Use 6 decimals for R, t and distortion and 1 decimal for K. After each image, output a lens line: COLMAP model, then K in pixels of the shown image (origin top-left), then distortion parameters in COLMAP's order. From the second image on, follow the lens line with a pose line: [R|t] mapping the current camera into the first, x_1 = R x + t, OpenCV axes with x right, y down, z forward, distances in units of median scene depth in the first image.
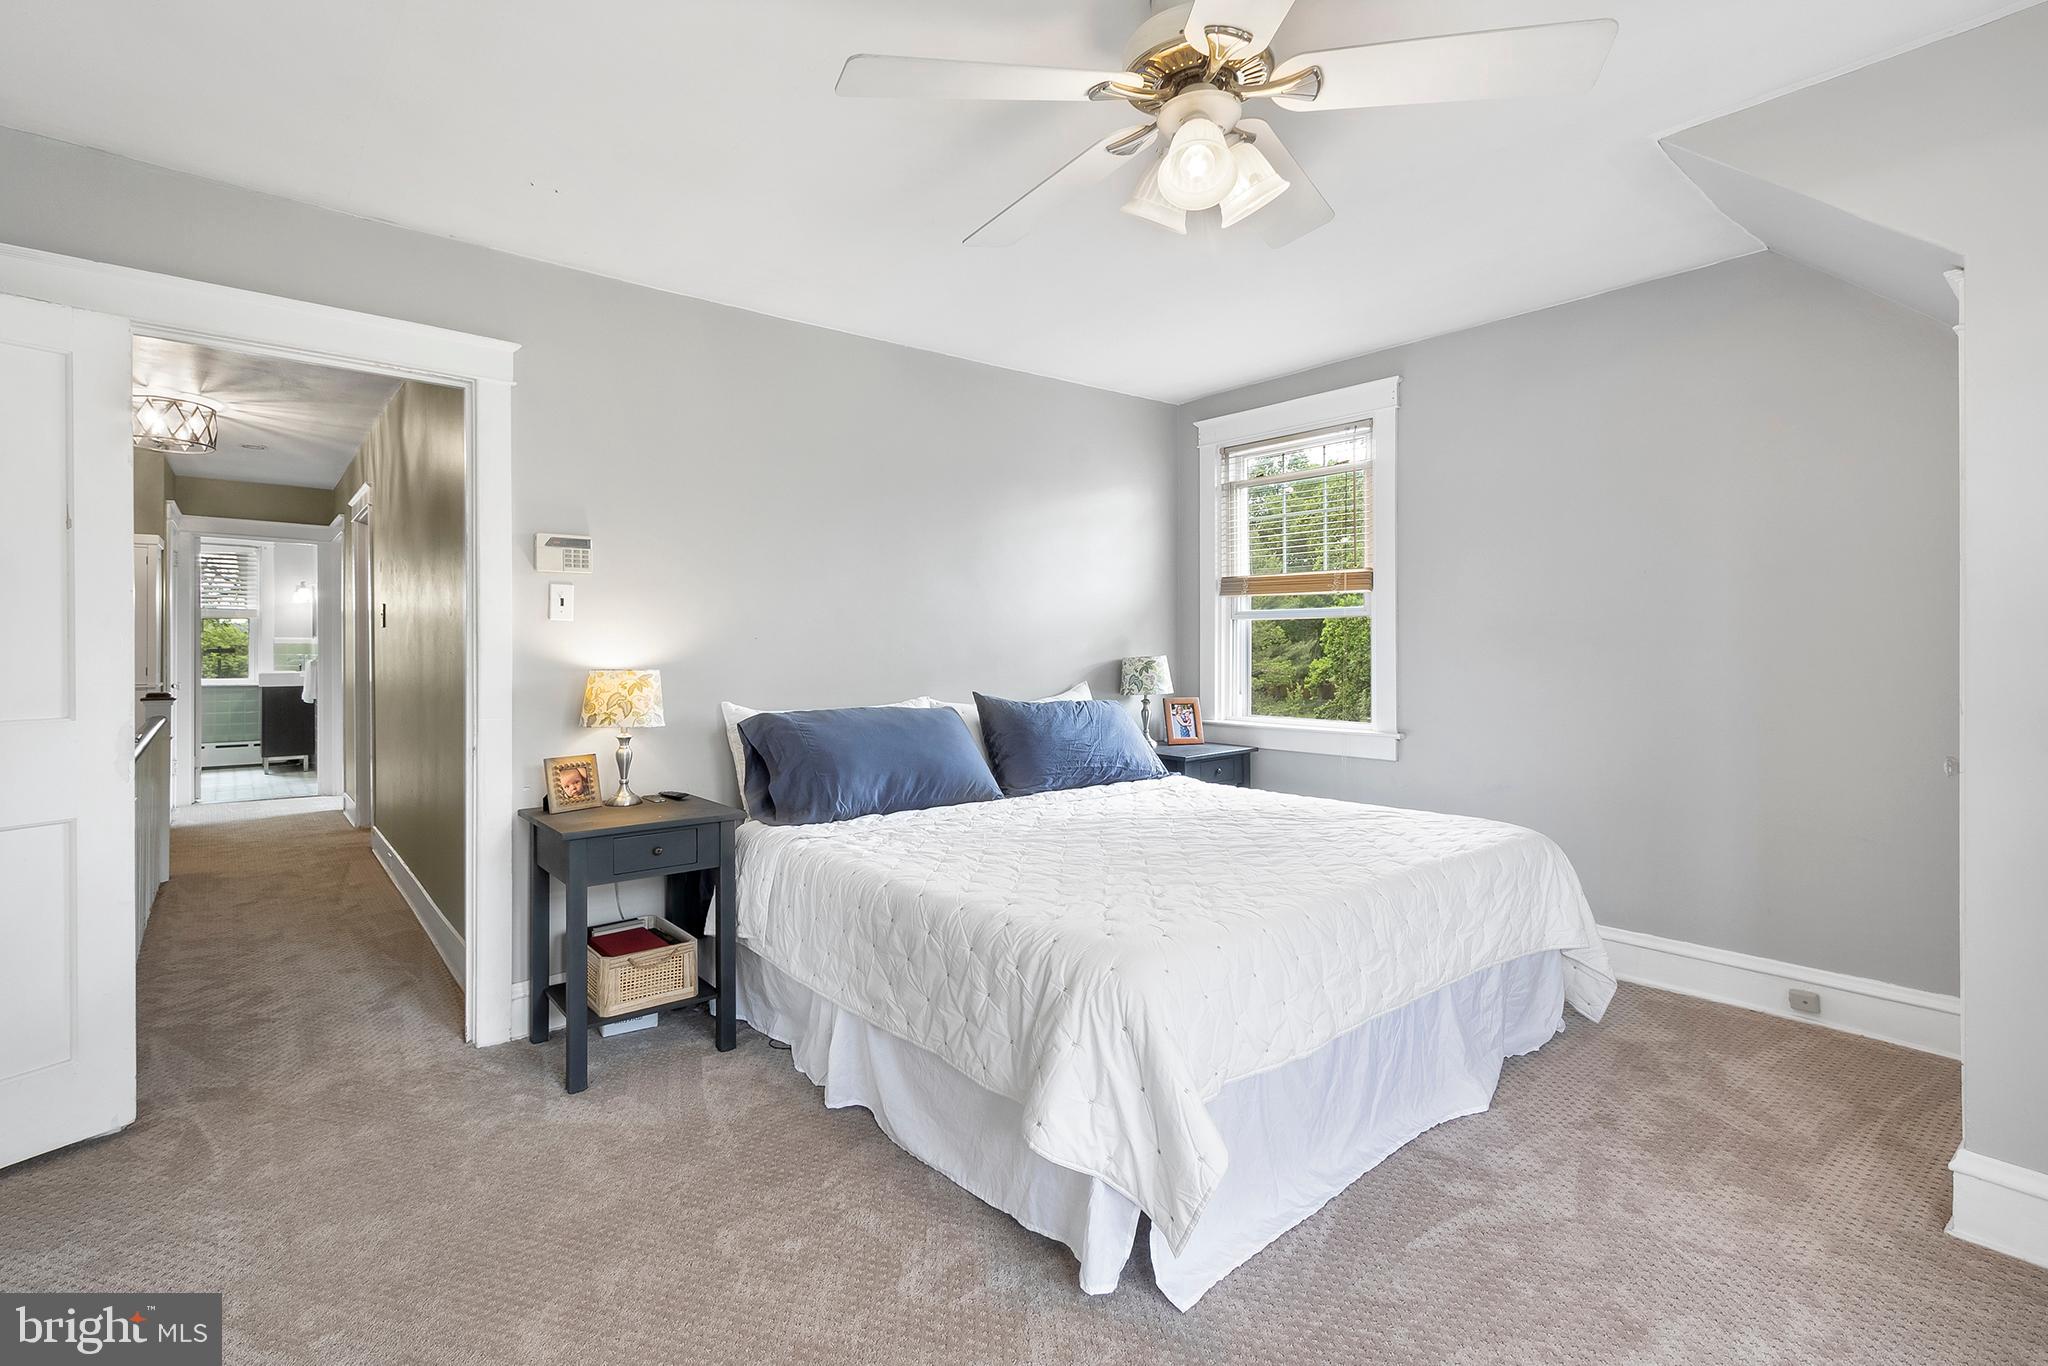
lens RADIAL K [[934.0, 0, 962.9], [0, 934.0, 643.4], [0, 0, 1]] dist [0.001646, 0.000211]
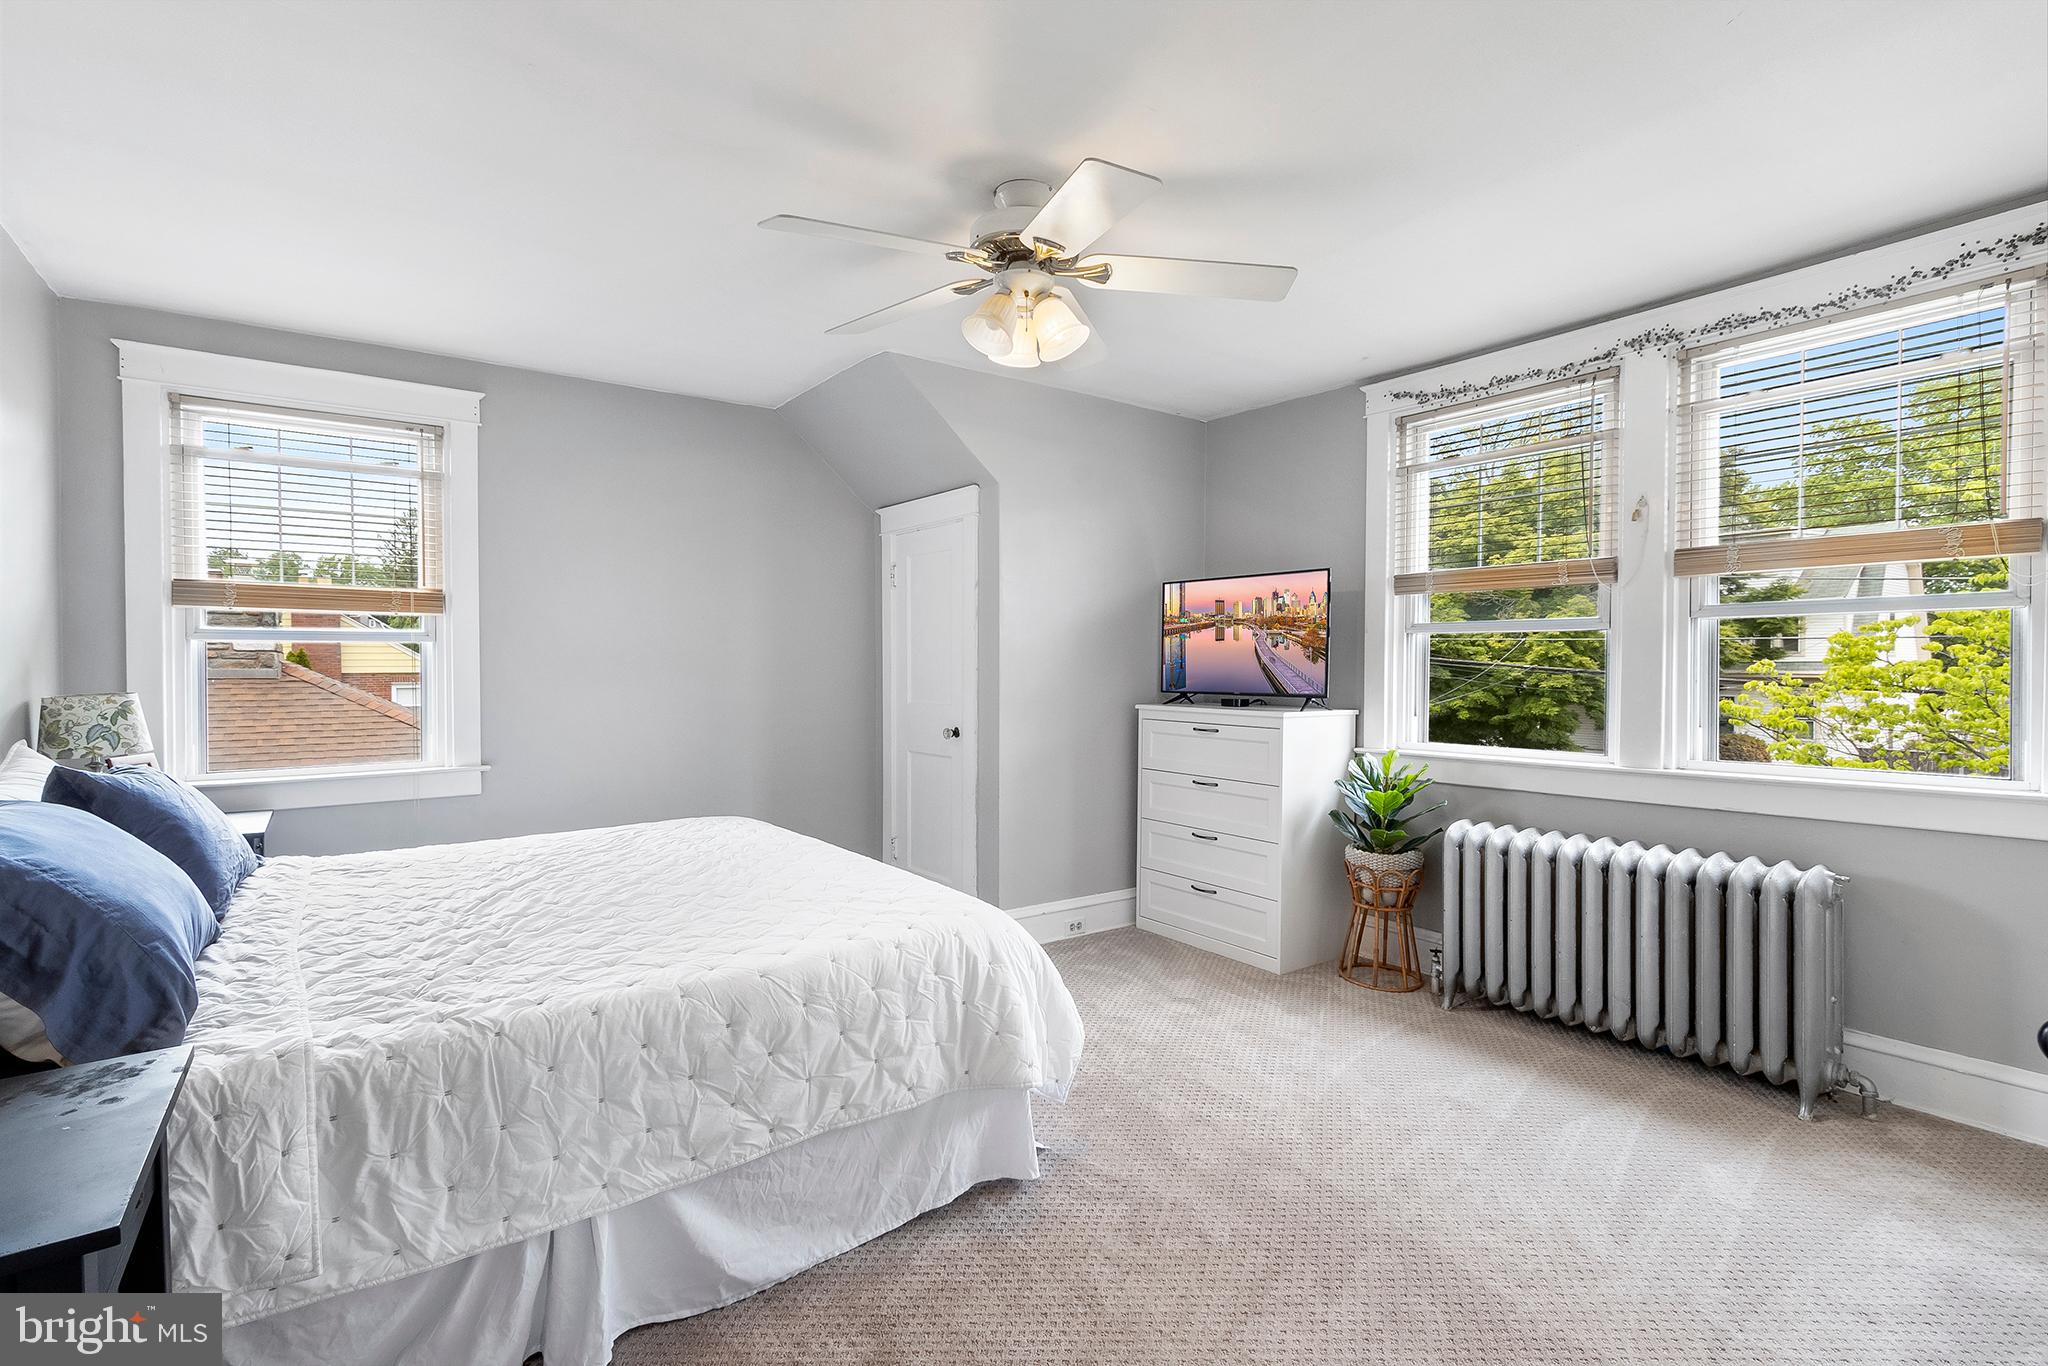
lens RADIAL K [[934.0, 0, 1012.3], [0, 934.0, 684.9], [0, 0, 1]] dist [0.001646, 0.000211]
pose [[0.048510, -0.019936, 0.998624, -0.854009], [0.004728, 0.999794, 0.019730, -0.004344], [-0.998812, 0.003765, 0.048594, 0.731885]]
